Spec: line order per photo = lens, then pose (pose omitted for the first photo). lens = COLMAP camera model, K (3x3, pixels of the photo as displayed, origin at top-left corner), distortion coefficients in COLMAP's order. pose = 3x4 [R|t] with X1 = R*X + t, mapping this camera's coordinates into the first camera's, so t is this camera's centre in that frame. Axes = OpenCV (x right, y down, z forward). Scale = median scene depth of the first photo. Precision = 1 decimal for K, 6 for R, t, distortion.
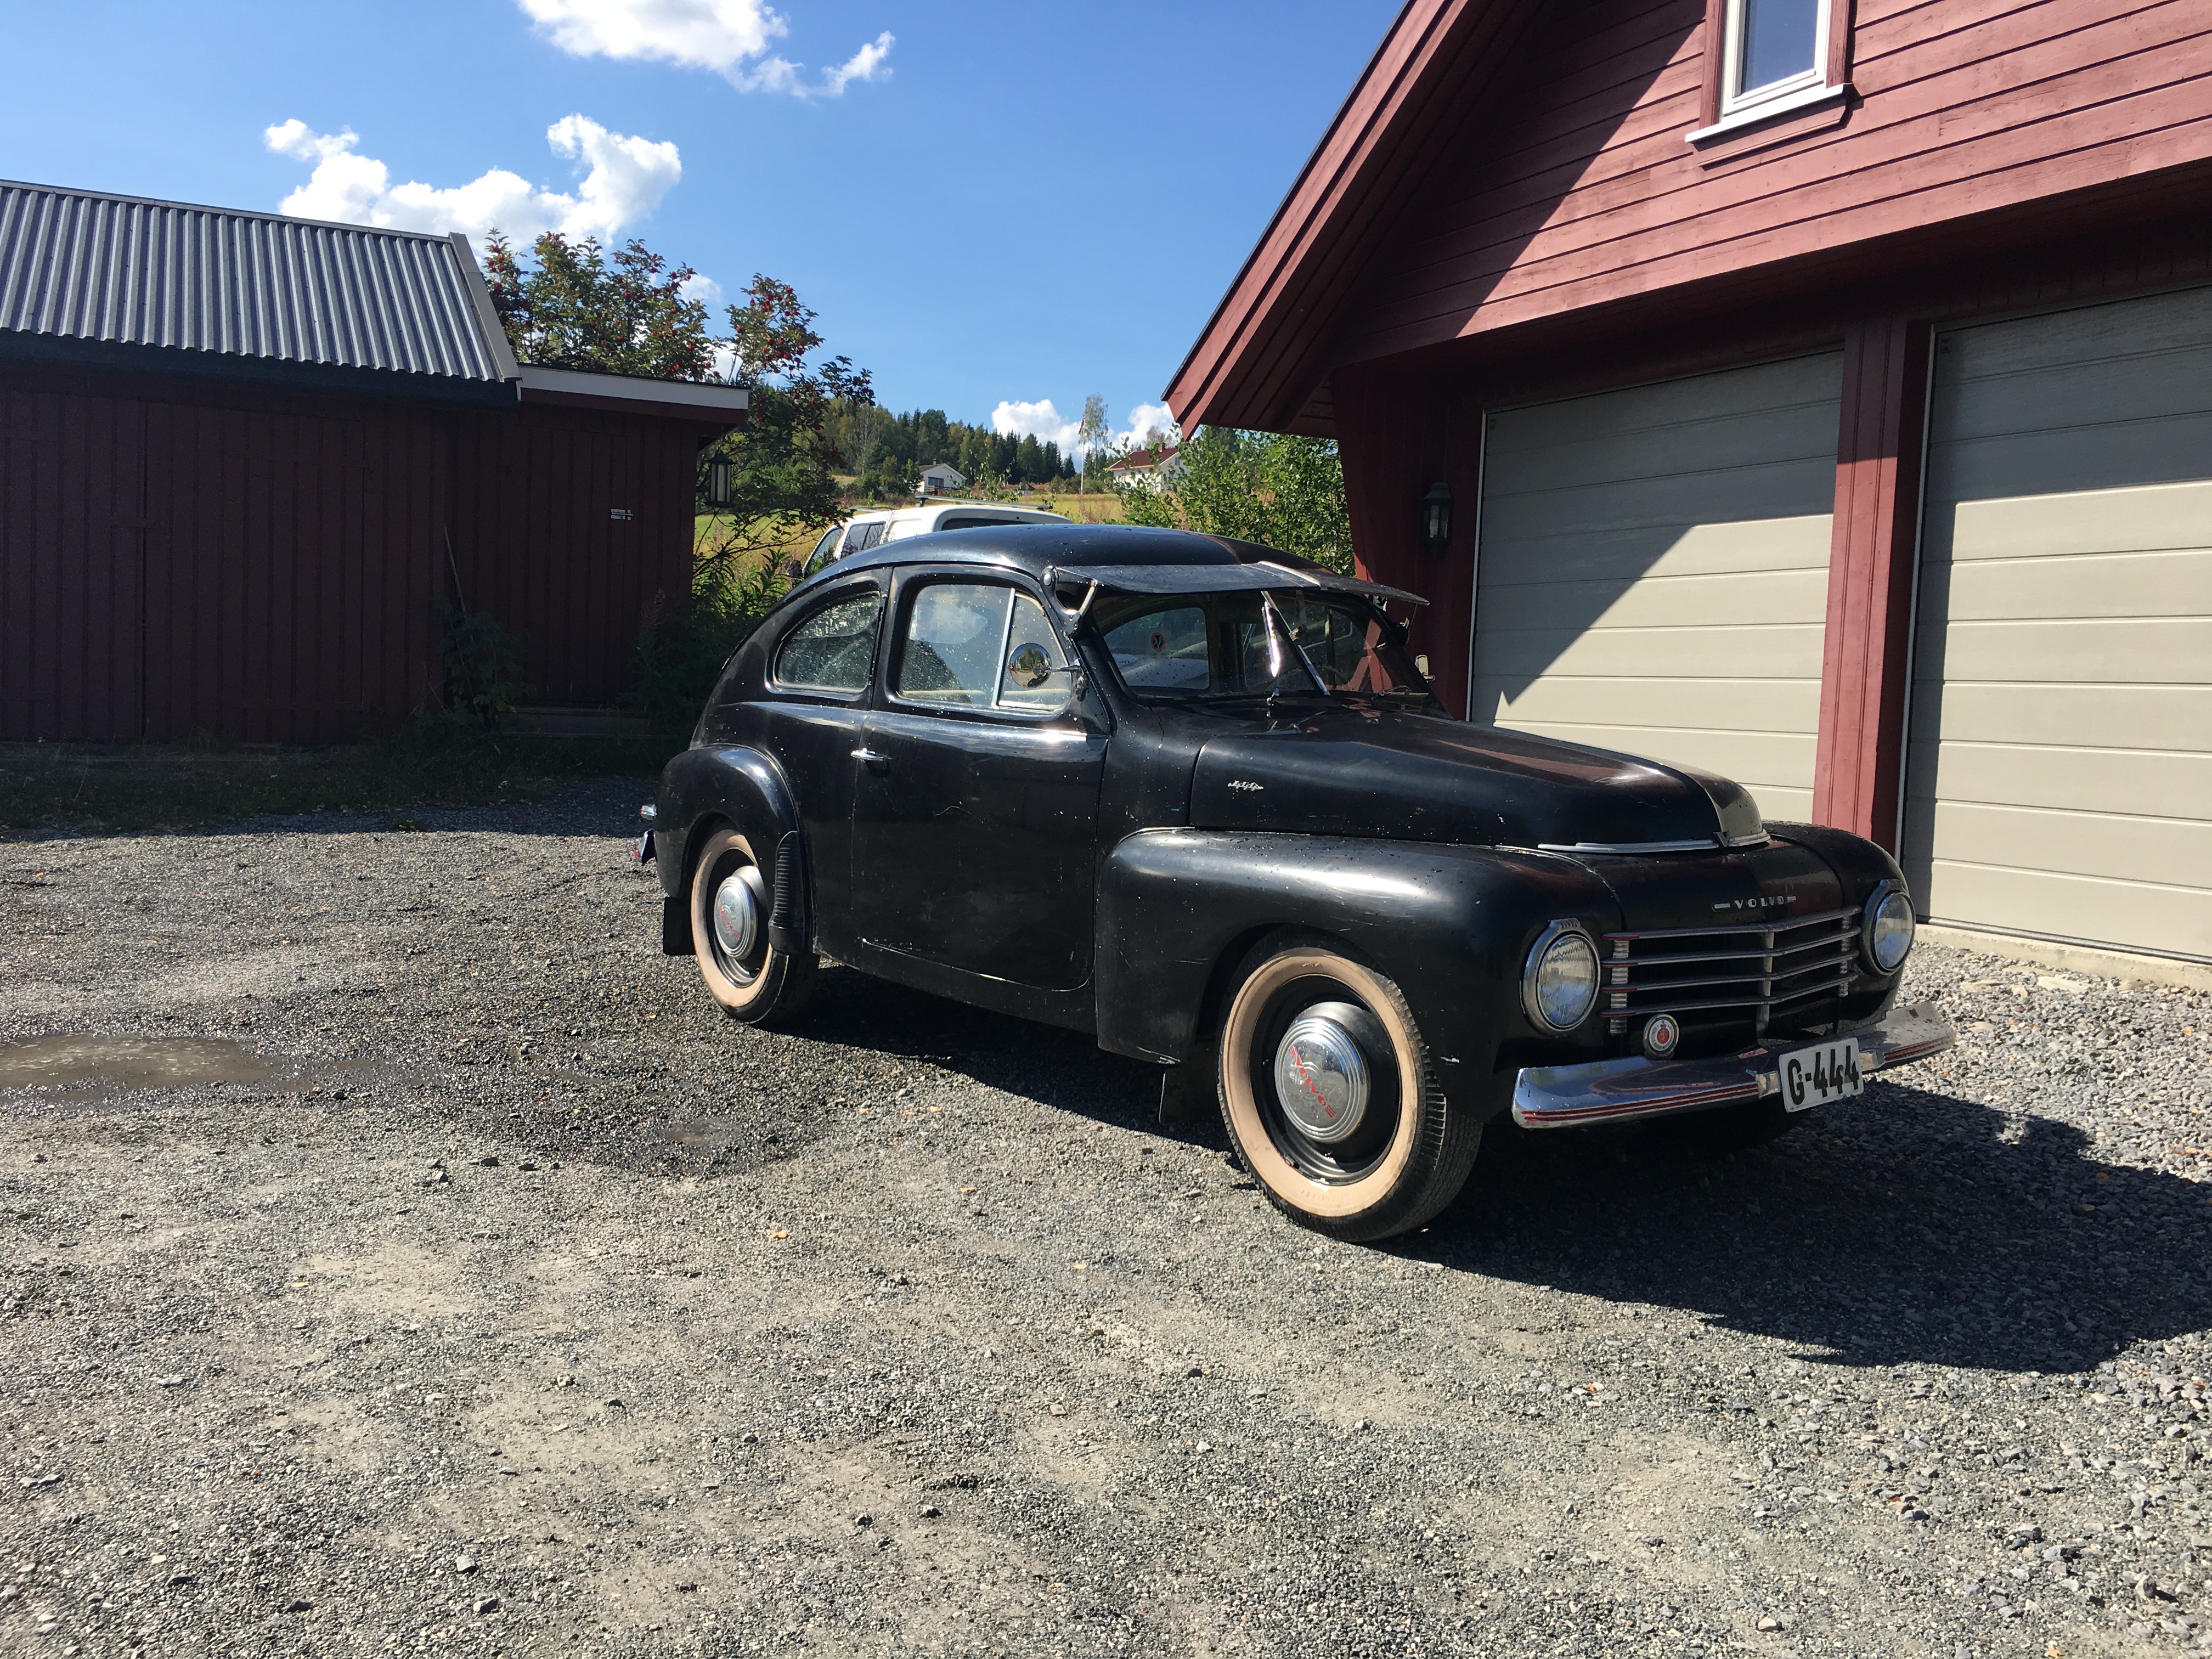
lens RADIAL K [[1849.8, 0, 1105.6], [0, 1849.8, 829.4], [0, 0, 1]] dist [0.004188, 0.001582]
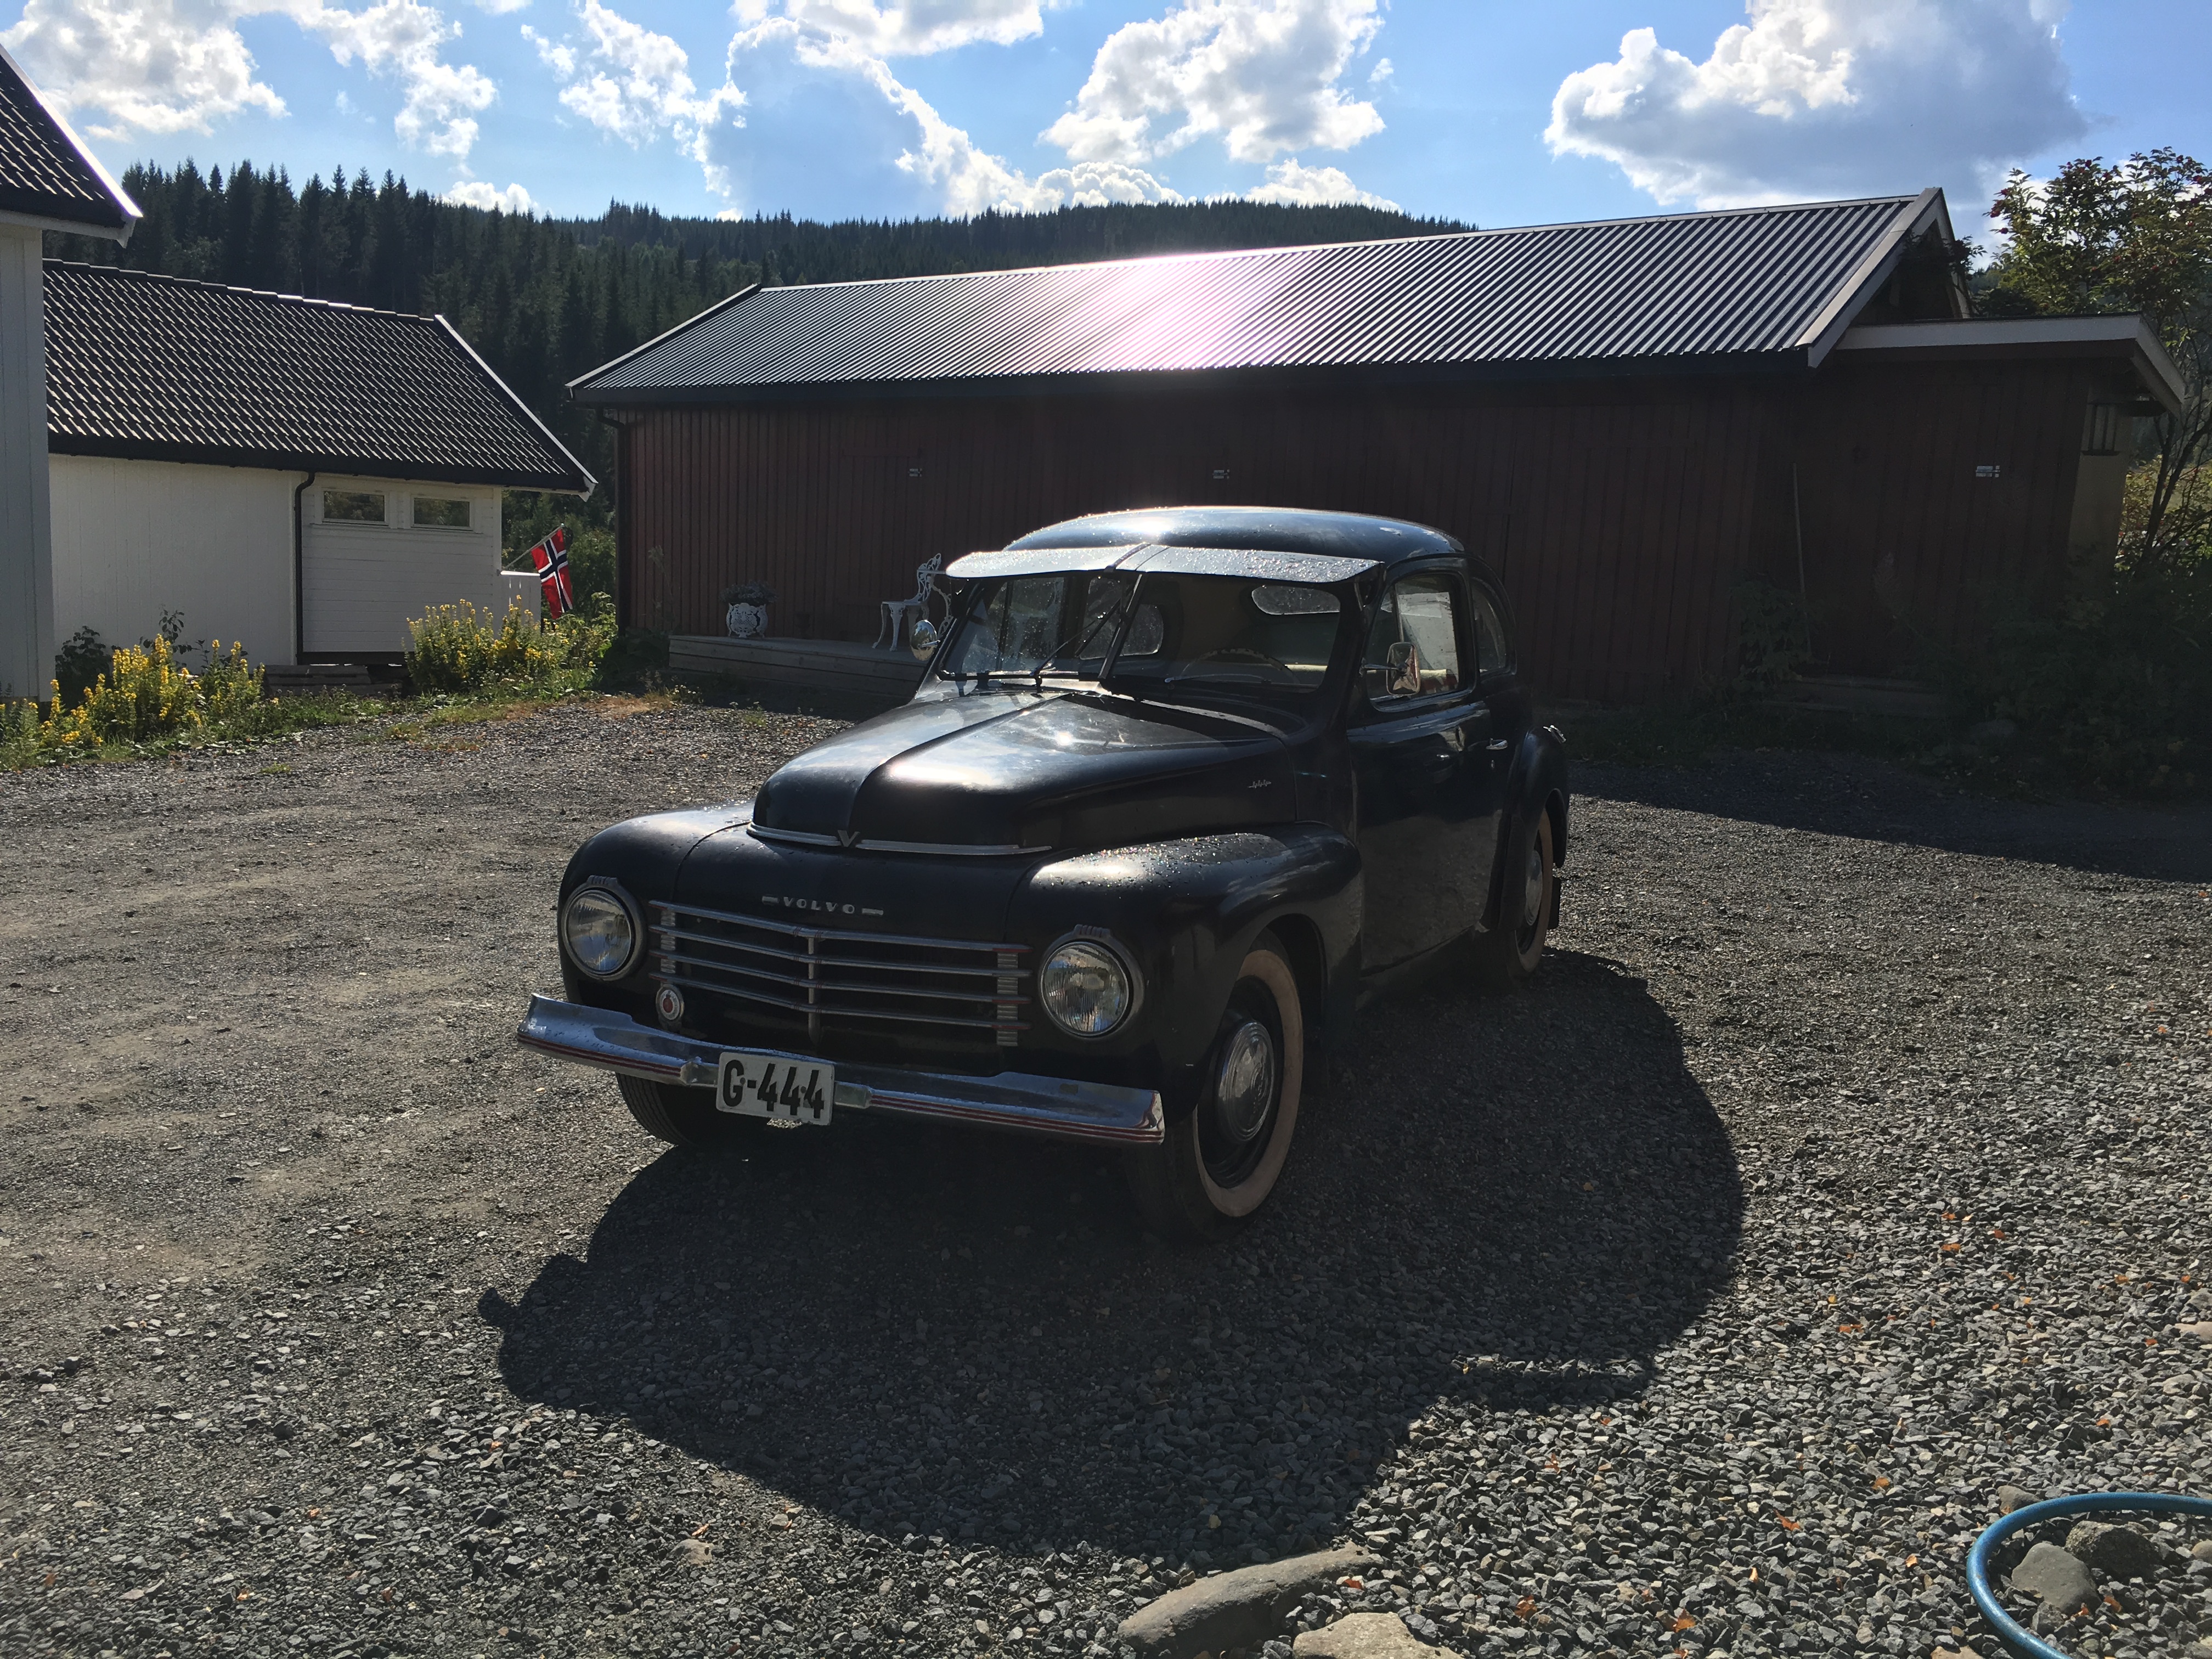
lens RADIAL K [[1849.8, 0, 1106.8], [0, 1849.8, 829.3], [0, 0, 1]] dist [0.004188, 0.001582]
pose [[0.466204, 0.114487, -0.877238, 1.290130], [-0.095069, 0.992332, 0.078984, -0.092143], [0.879554, 0.046575, 0.473513, 0.692426]]
